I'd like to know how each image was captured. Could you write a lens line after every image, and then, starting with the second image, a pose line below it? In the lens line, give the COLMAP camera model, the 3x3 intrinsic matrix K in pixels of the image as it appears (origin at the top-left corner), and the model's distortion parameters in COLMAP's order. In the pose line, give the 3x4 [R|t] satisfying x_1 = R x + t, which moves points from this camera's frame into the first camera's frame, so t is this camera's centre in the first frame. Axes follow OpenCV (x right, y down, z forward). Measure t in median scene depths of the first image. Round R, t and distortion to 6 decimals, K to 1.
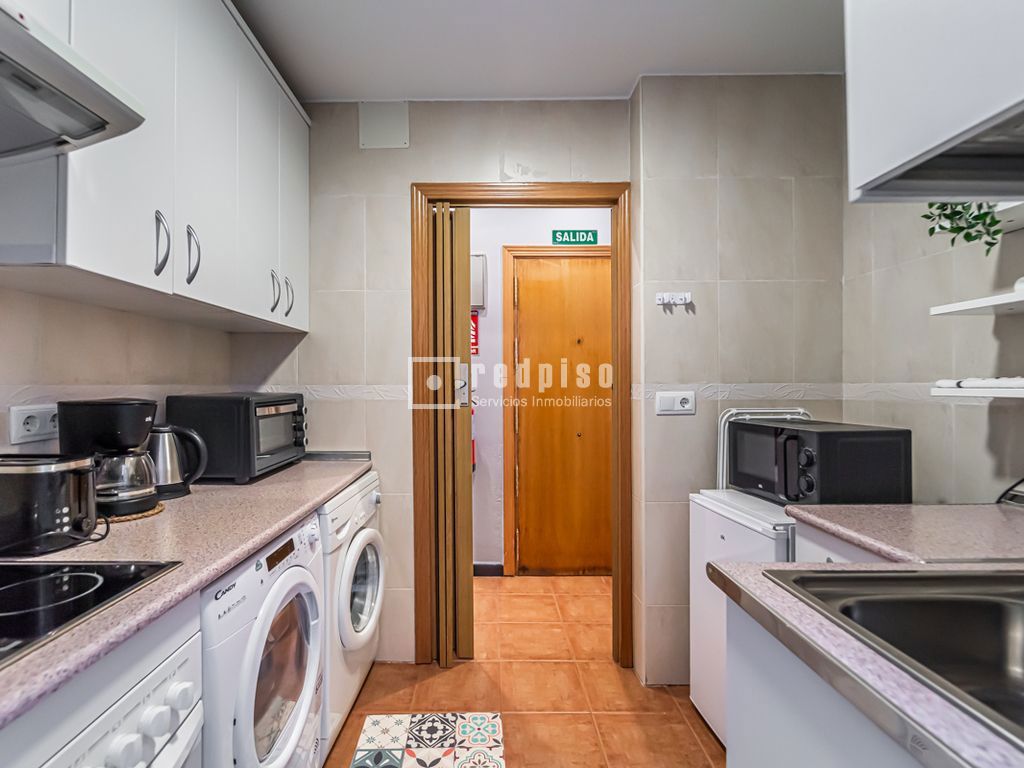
lens RADIAL K [[499.4, 0, 511.1], [0, 499.4, 379.1], [0, 0, 1]] dist [-0.000734, -0.000579]
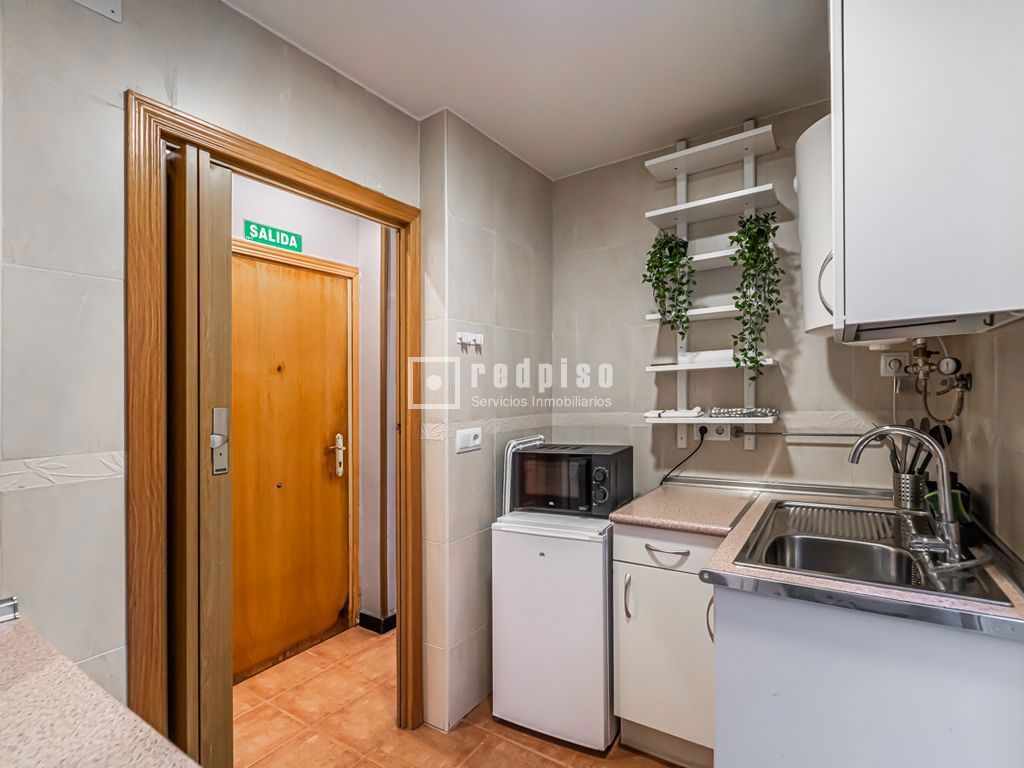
lens RADIAL K [[503.2, 0, 513.9], [0, 503.2, 386.8], [0, 0, 1]] dist [0.001874, 0.001011]
pose [[0.521934, -0.005740, 0.852967, -0.513057], [0.011542, 0.999933, -0.000334, -0.060429], [-0.852908, 0.010019, 0.521965, 0.377423]]
